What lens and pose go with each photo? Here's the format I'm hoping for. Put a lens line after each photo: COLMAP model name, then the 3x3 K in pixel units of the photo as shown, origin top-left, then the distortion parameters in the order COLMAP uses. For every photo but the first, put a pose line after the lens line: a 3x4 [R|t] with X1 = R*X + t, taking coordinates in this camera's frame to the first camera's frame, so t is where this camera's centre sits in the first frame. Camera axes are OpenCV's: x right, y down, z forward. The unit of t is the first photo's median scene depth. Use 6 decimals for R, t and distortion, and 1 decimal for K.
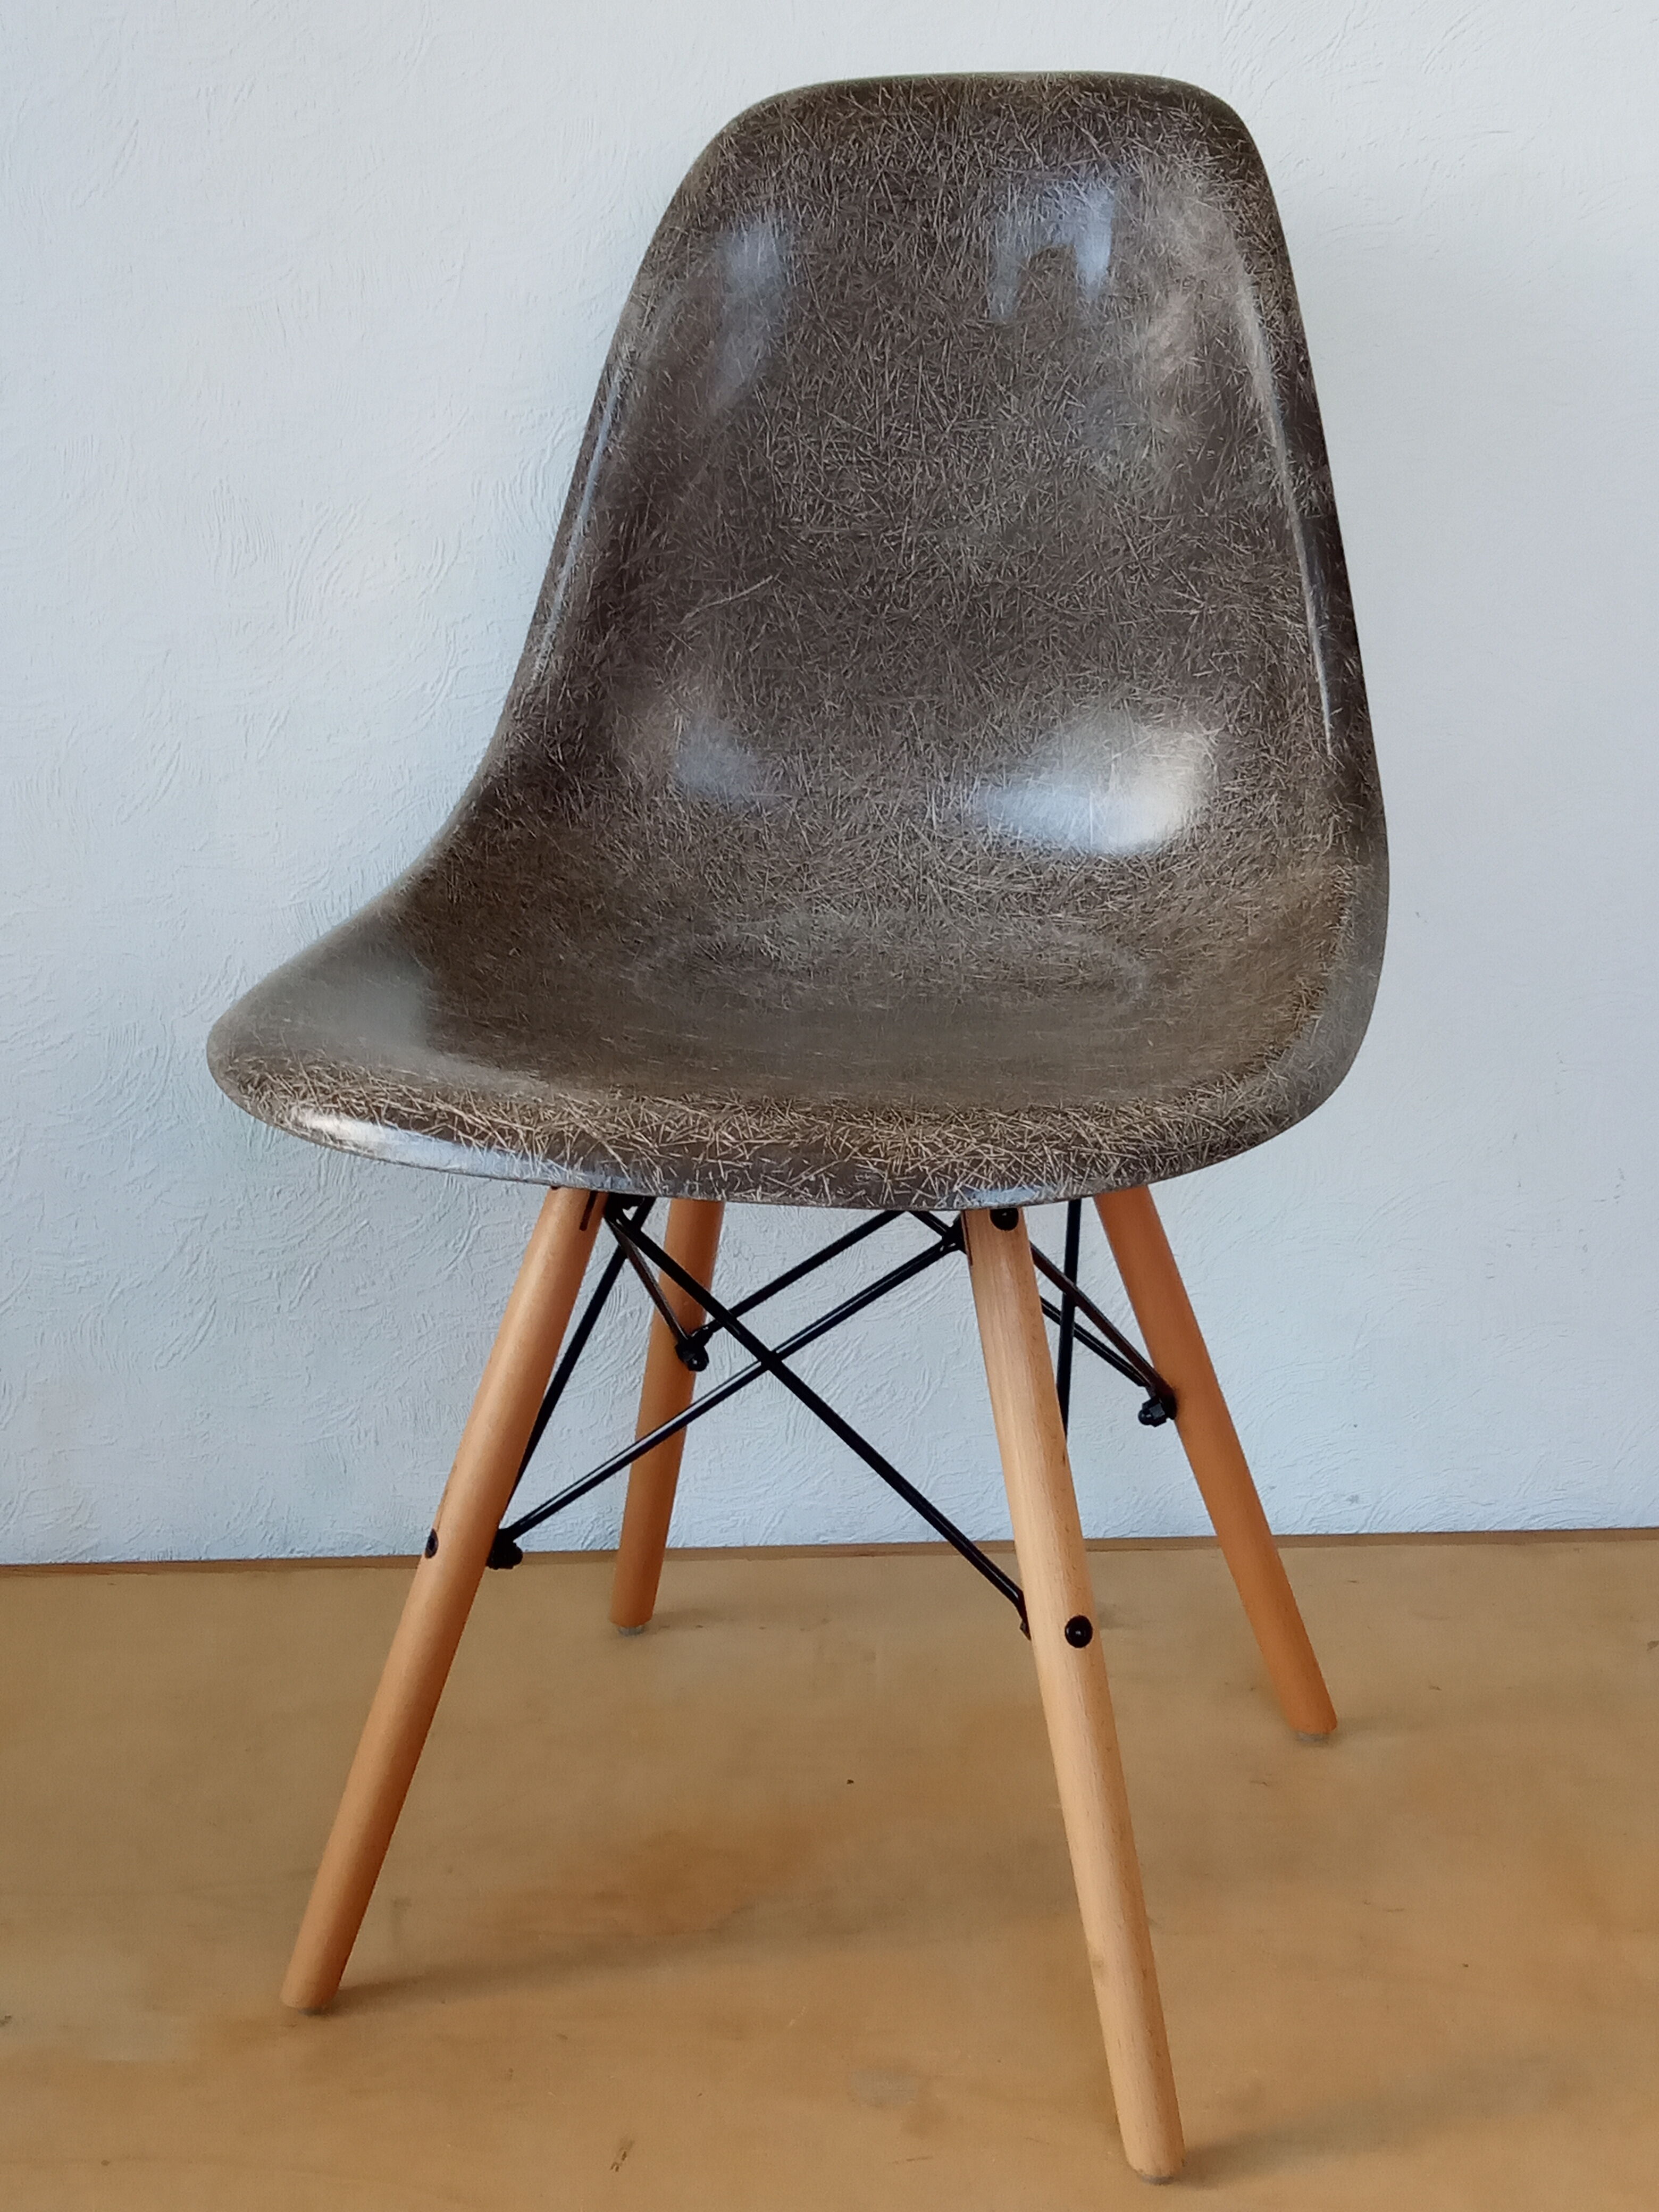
lens RADIAL K [[2903.6, 0, 827.3], [0, 2903.6, 1128.5], [0, 0, 1]] dist [0.157241, -0.614946]
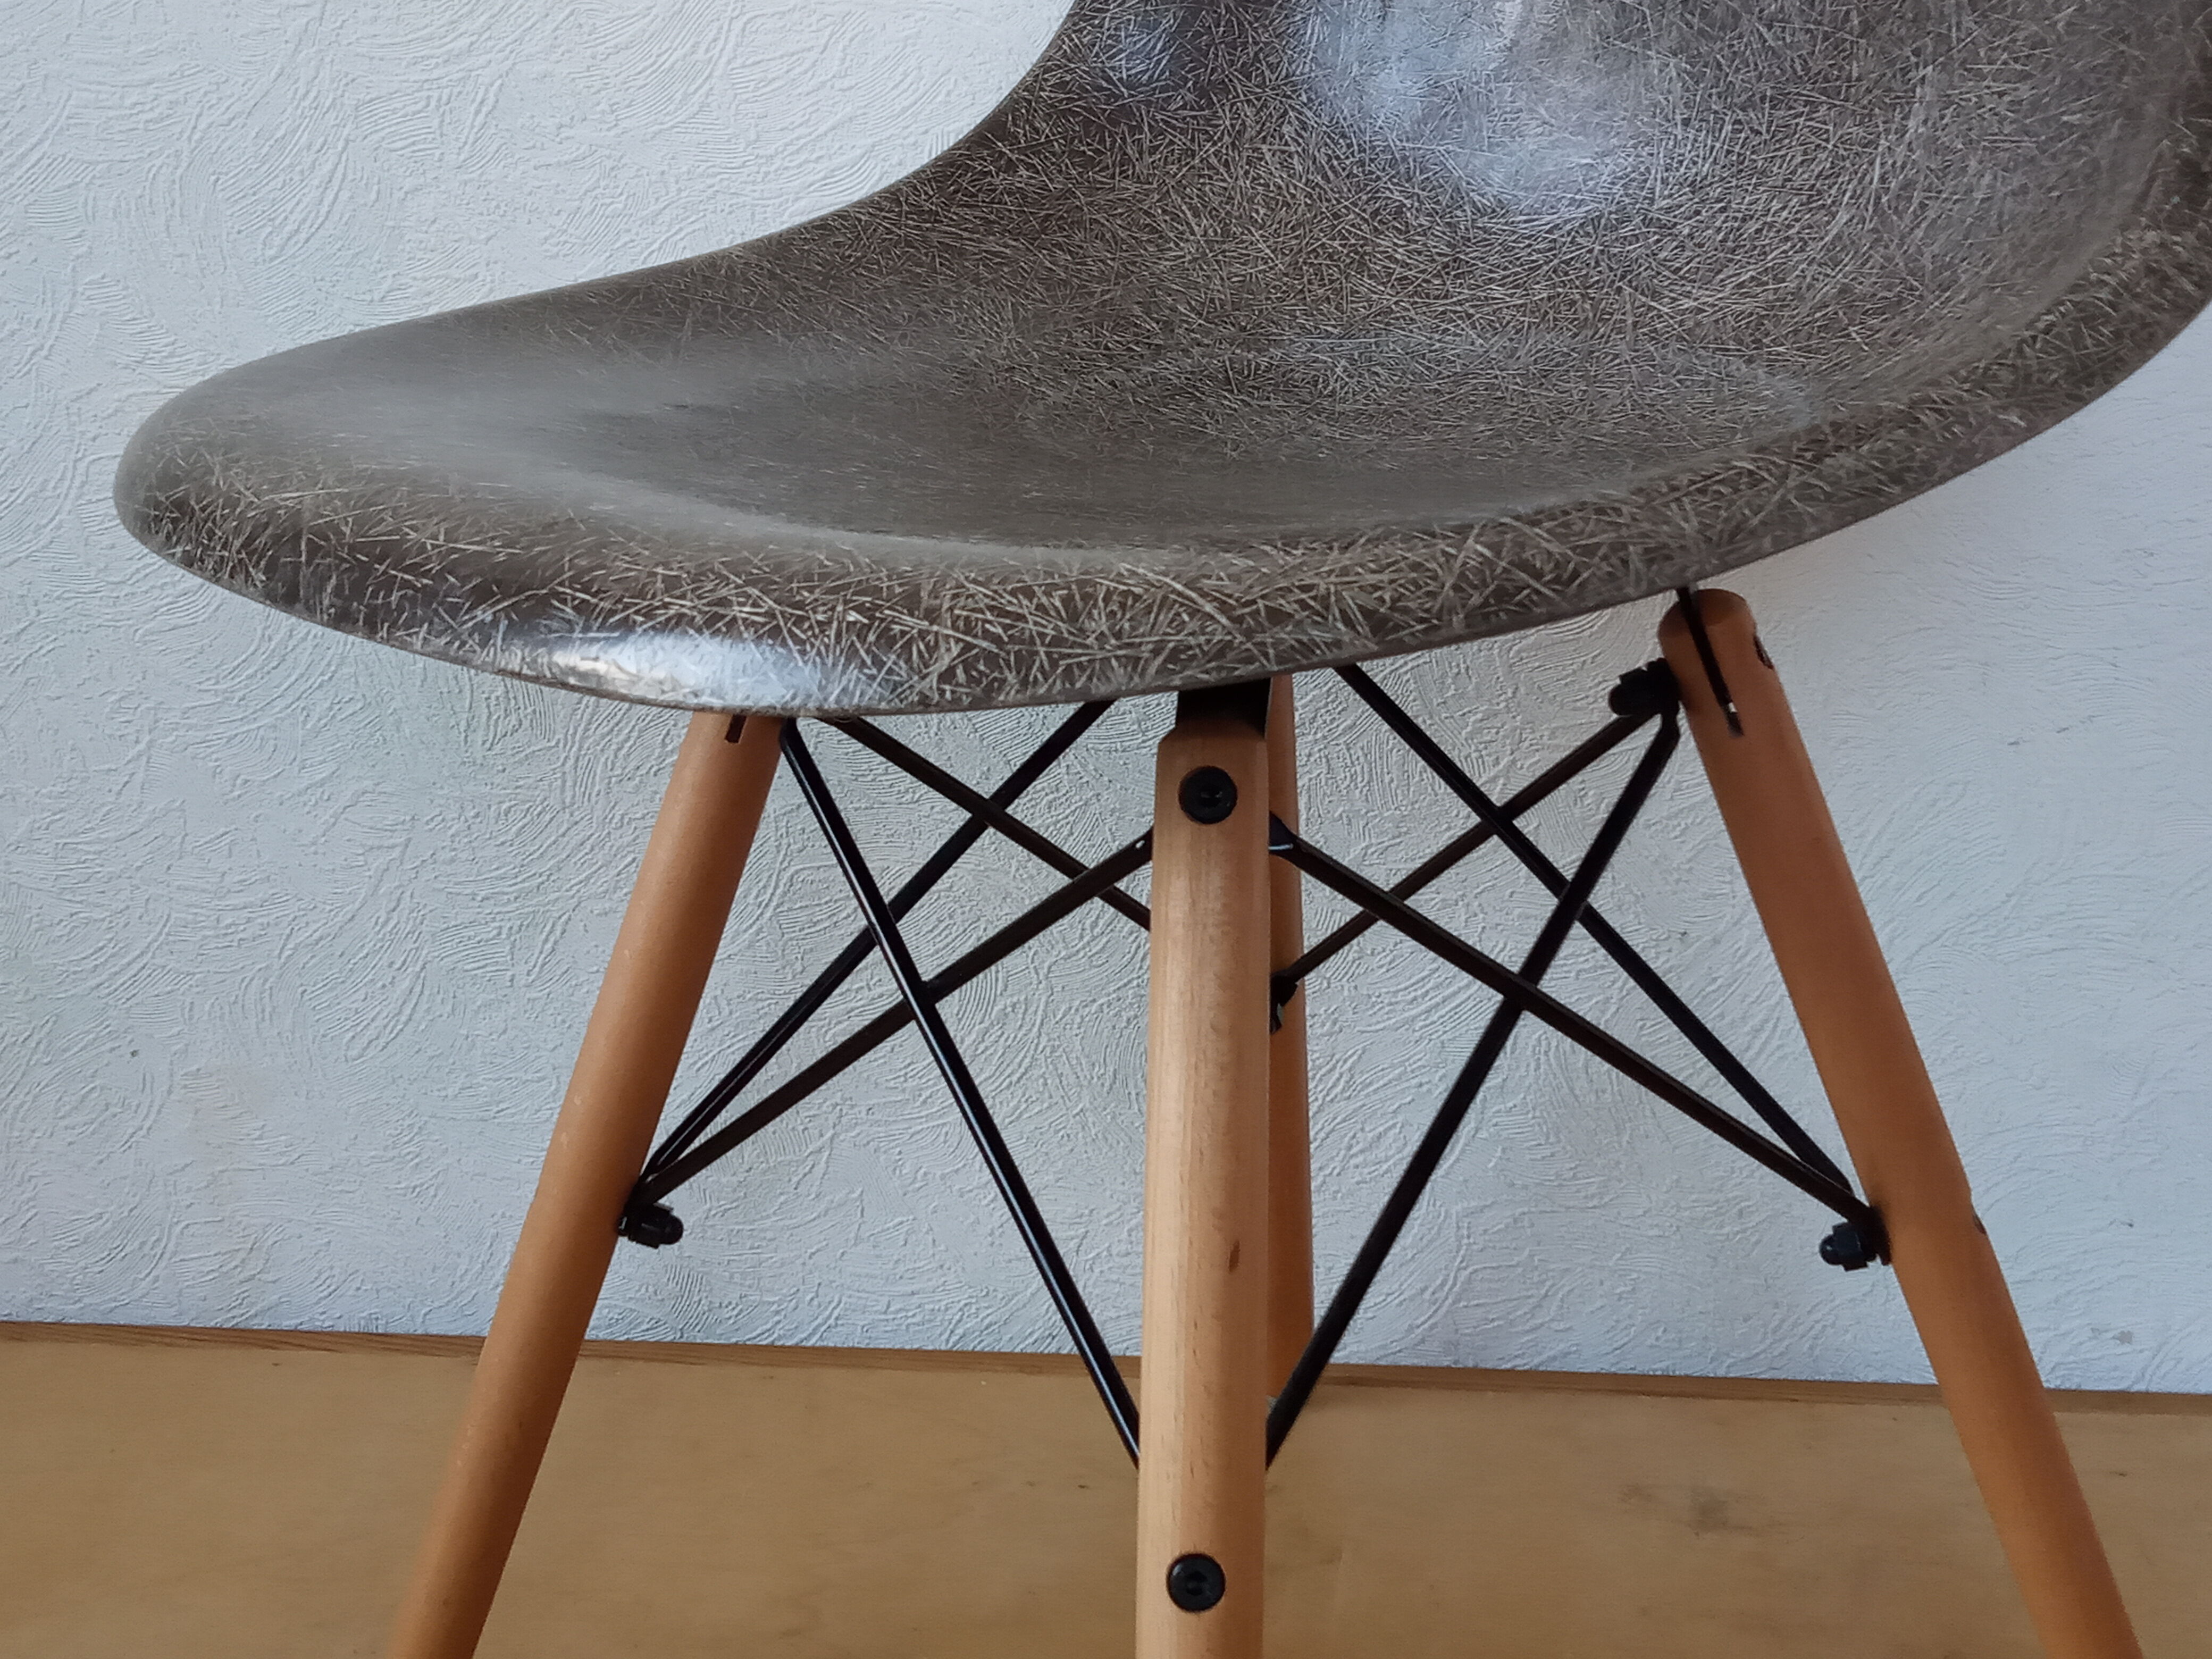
lens RADIAL K [[2903.6, 0, 1106.0], [0, 2903.6, 829.5], [0, 0, 1]] dist [0.157241, -0.614946]
pose [[0.844586, 0.145238, -0.515344, 0.276757], [-0.139769, 0.988939, 0.049645, 0.009766], [0.516854, 0.030100, 0.855544, 0.441448]]
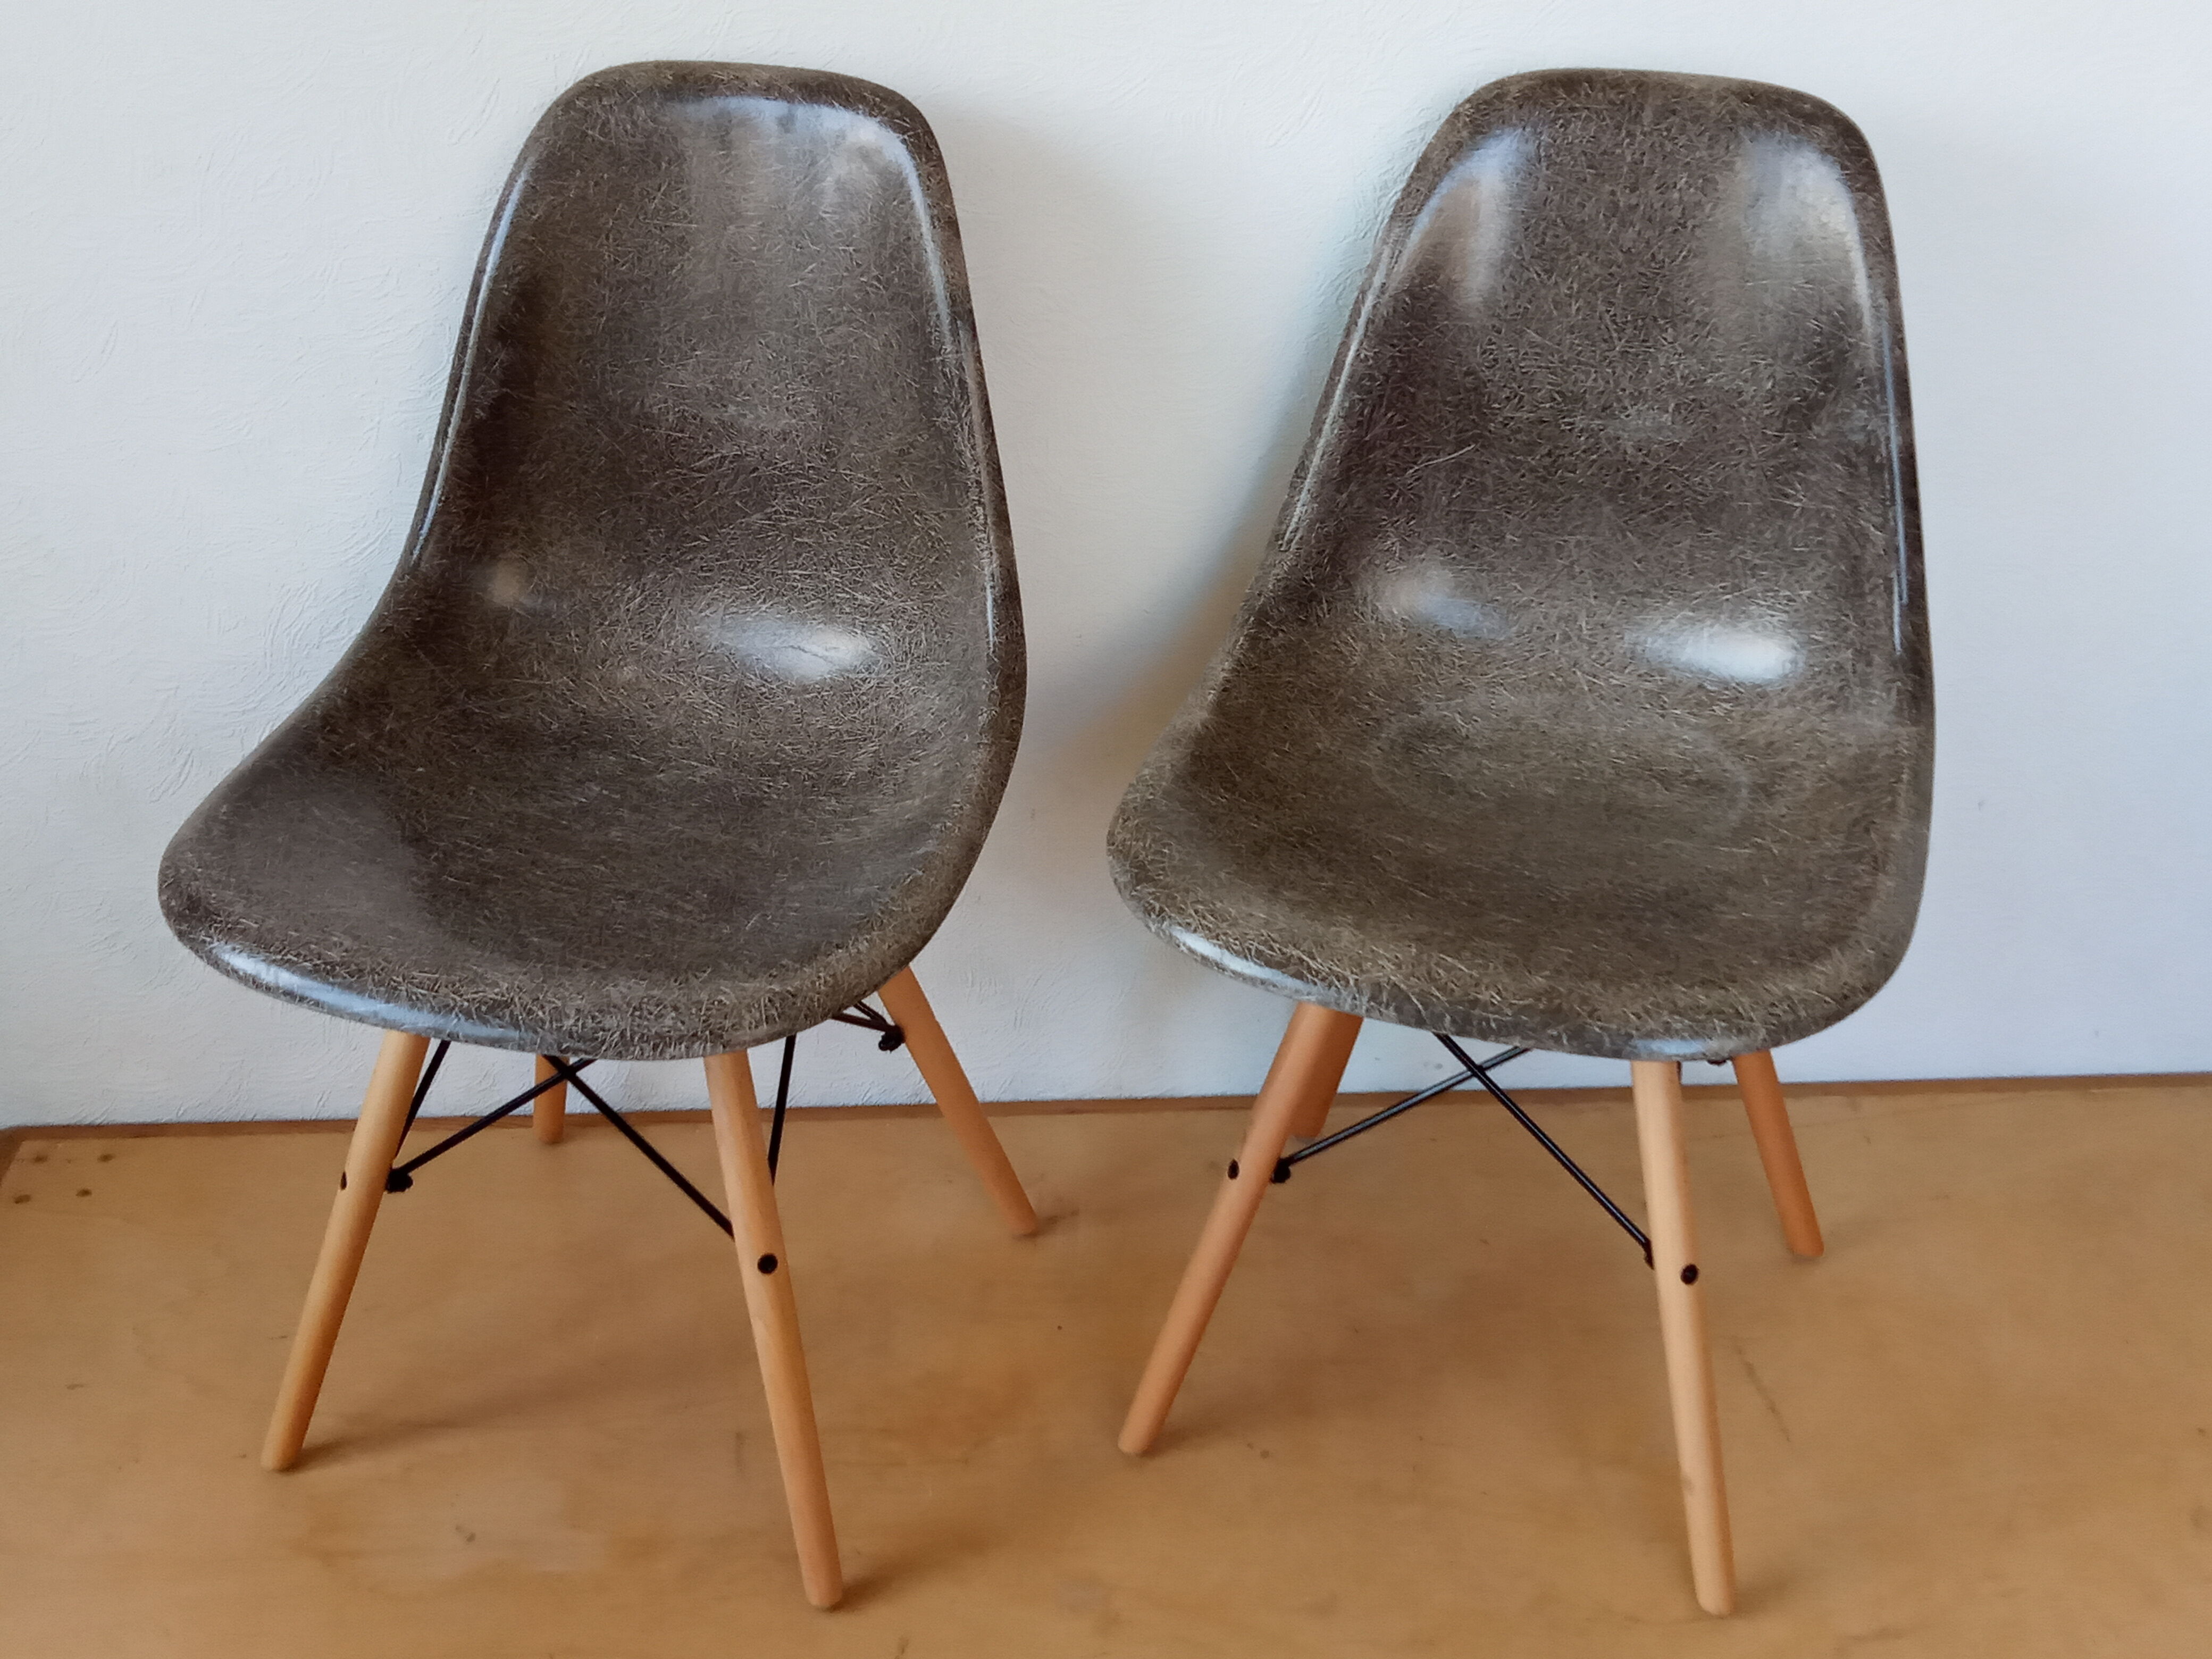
lens RADIAL K [[2560.1, 0, 1099.4], [0, 2560.1, 824.8], [0, 0, 1]] dist [0.144753, -0.497003]
pose [[0.998438, 0.034405, -0.044028, -0.136390], [-0.024968, 0.979620, 0.199300, -0.255428], [0.049988, -0.197890, 0.978949, -0.212261]]
